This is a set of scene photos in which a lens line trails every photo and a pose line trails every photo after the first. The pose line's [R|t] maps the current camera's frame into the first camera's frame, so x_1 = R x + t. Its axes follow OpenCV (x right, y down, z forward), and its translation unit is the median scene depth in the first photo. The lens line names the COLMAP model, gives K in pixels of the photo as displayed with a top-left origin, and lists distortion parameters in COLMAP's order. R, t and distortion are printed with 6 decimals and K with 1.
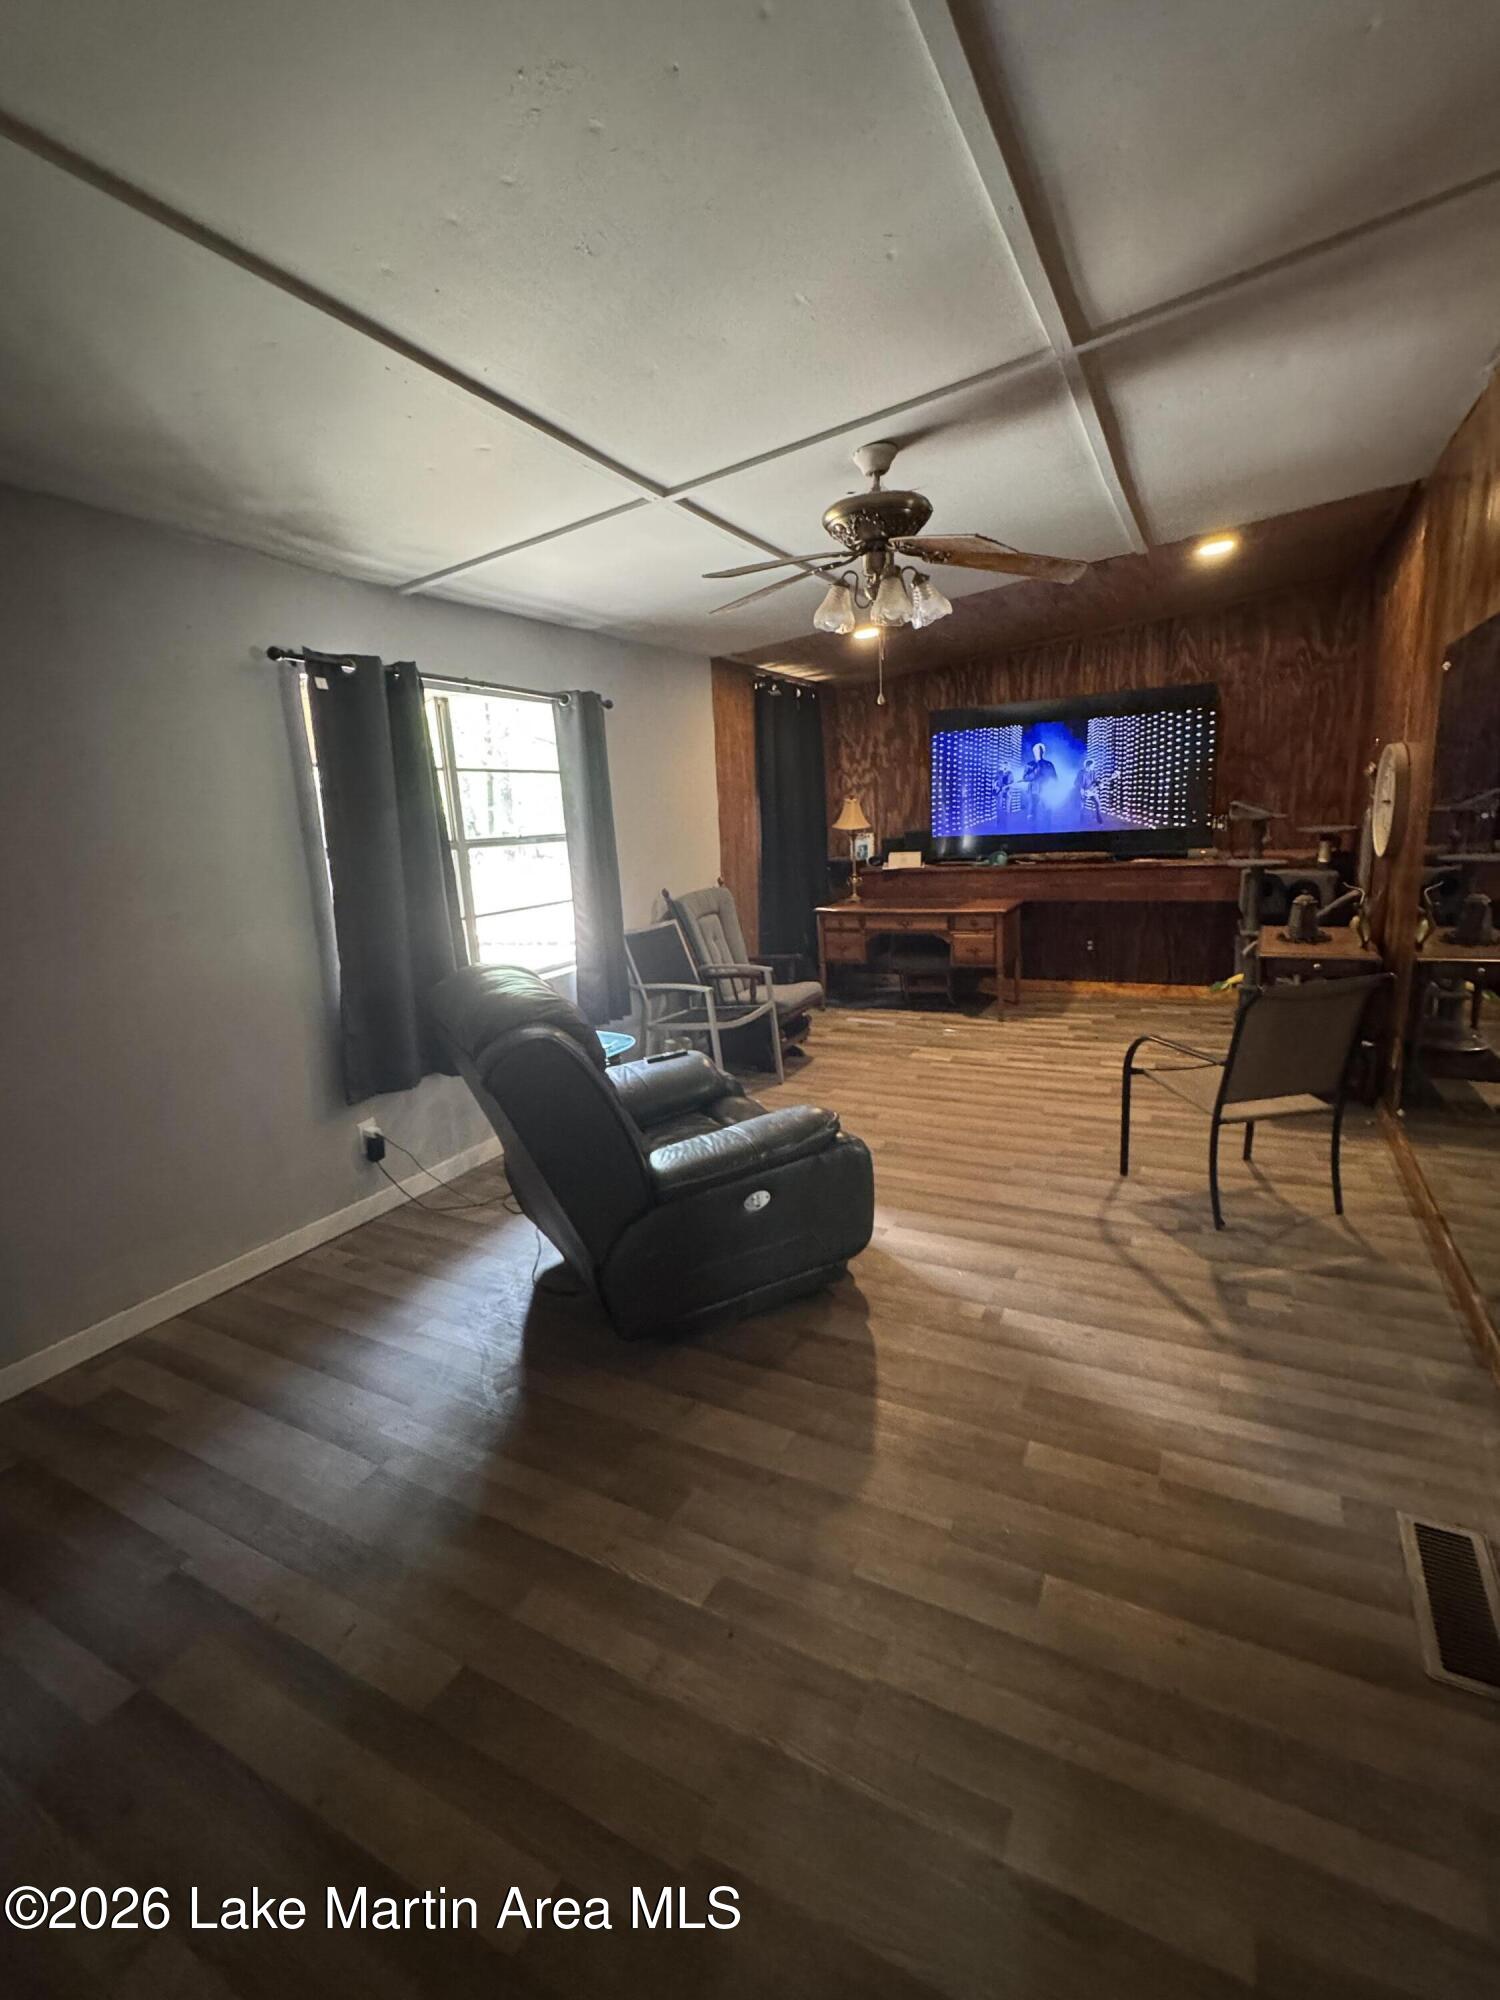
lens RADIAL K [[878.0, 0, 751.9], [0, 878.0, 998.1], [0, 0, 1]] dist [-0.001760, 0.000471]
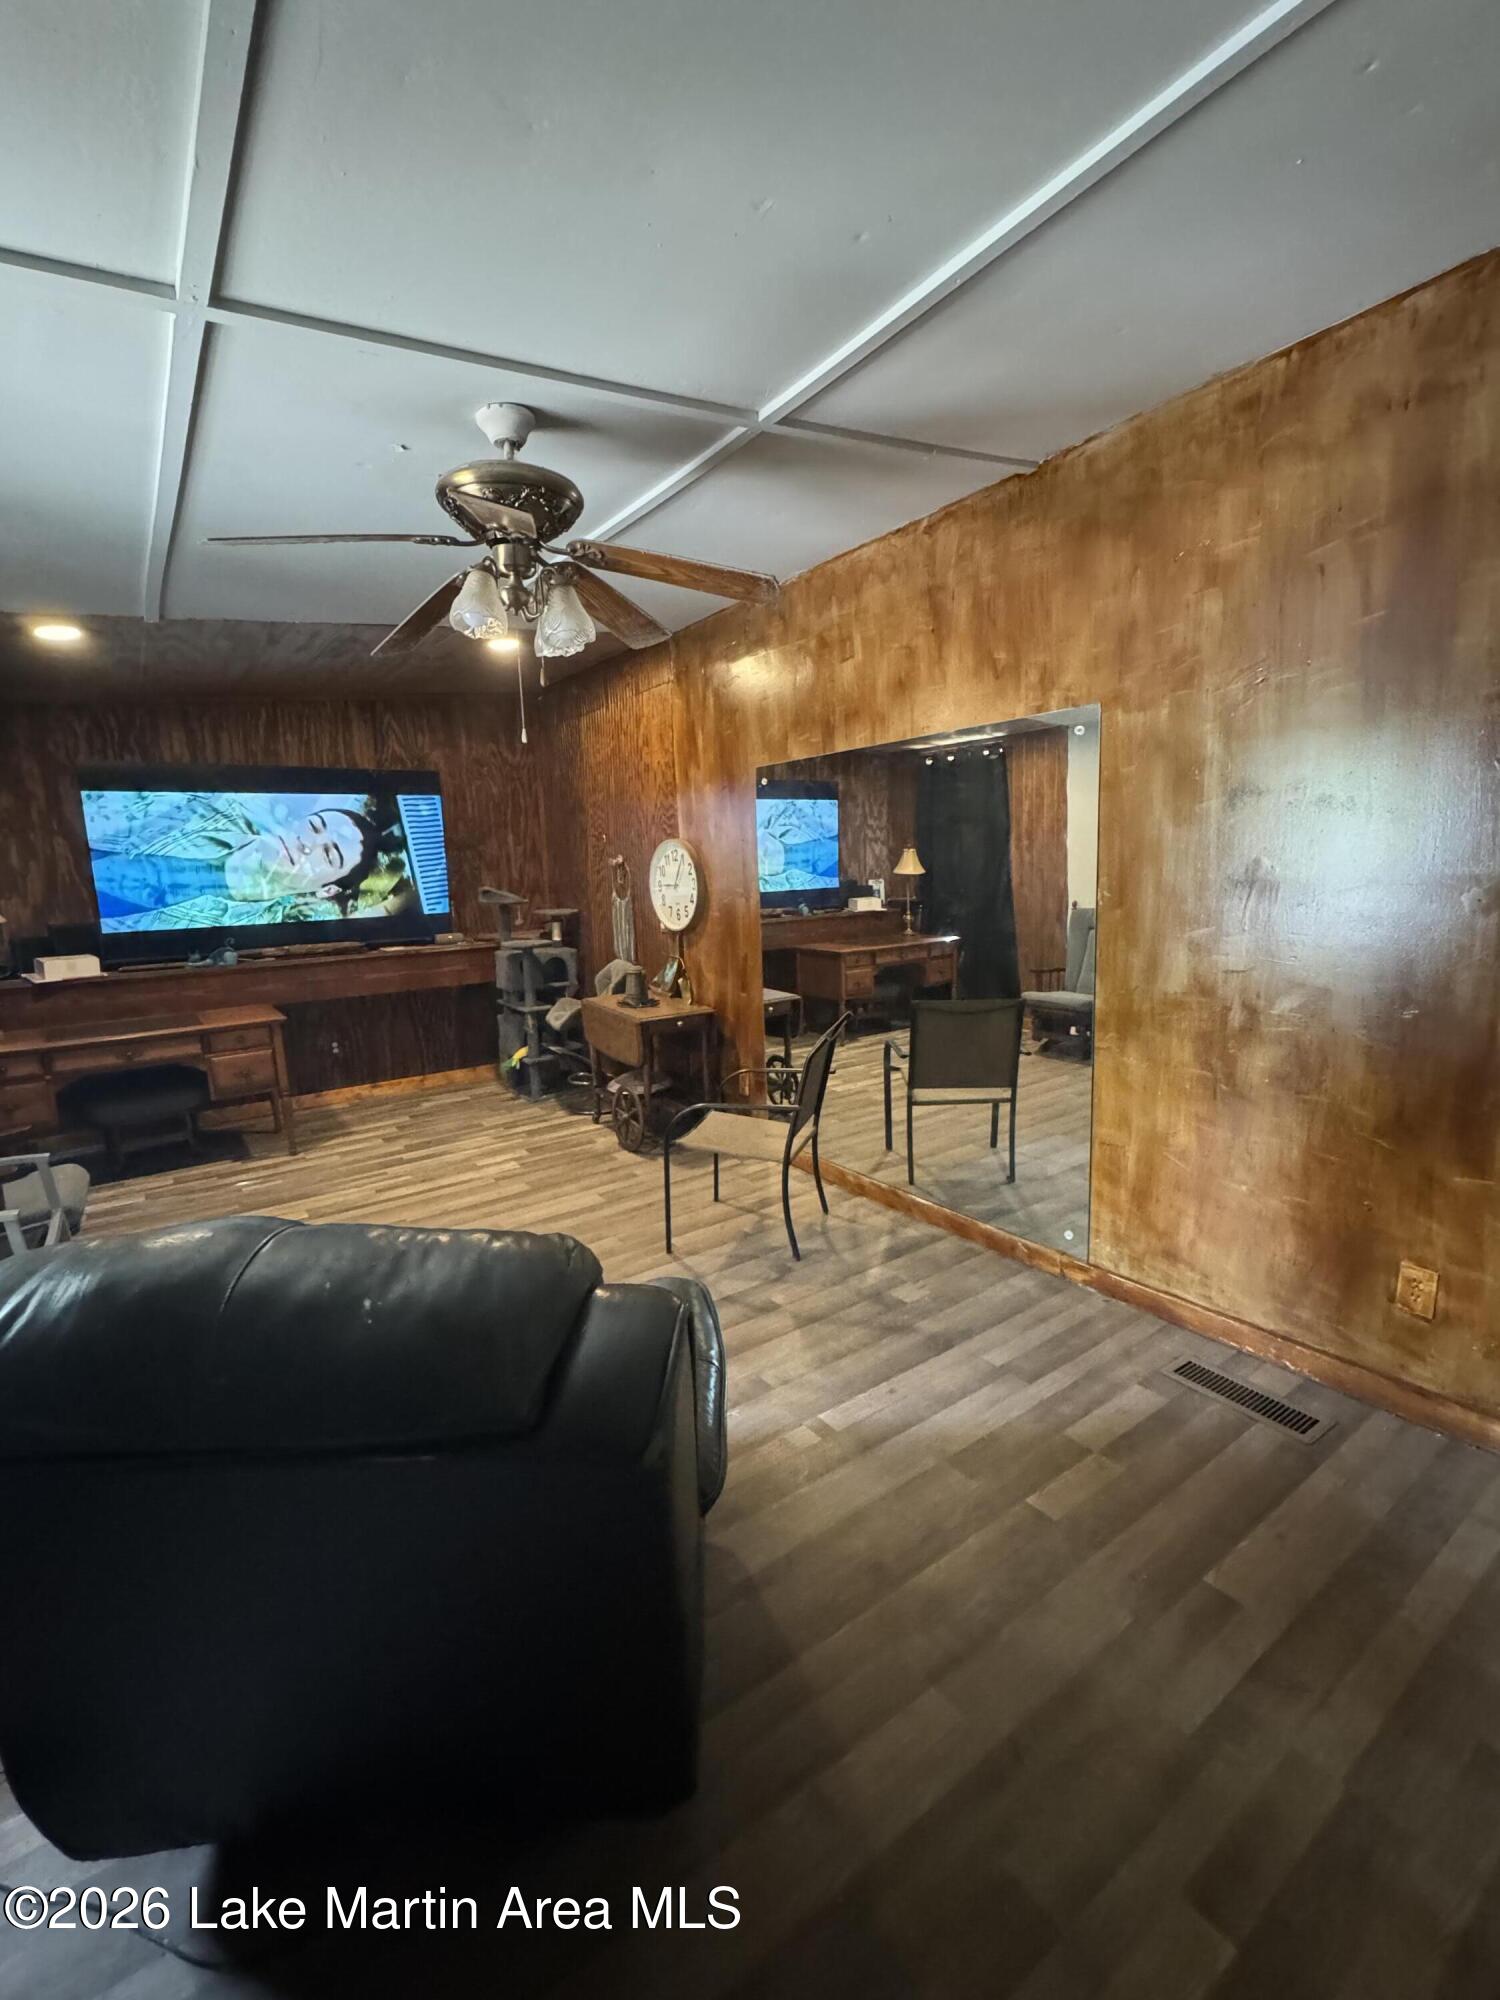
lens RADIAL K [[878.0, 0, 748.1], [0, 878.0, 998.9], [0, 0, 1]] dist [-0.001760, 0.000471]
pose [[0.451729, -0.099675, 0.886570, -0.227316], [0.193801, 0.980973, 0.011542, -0.042966], [-0.870851, 0.166604, 0.462451, 0.253341]]
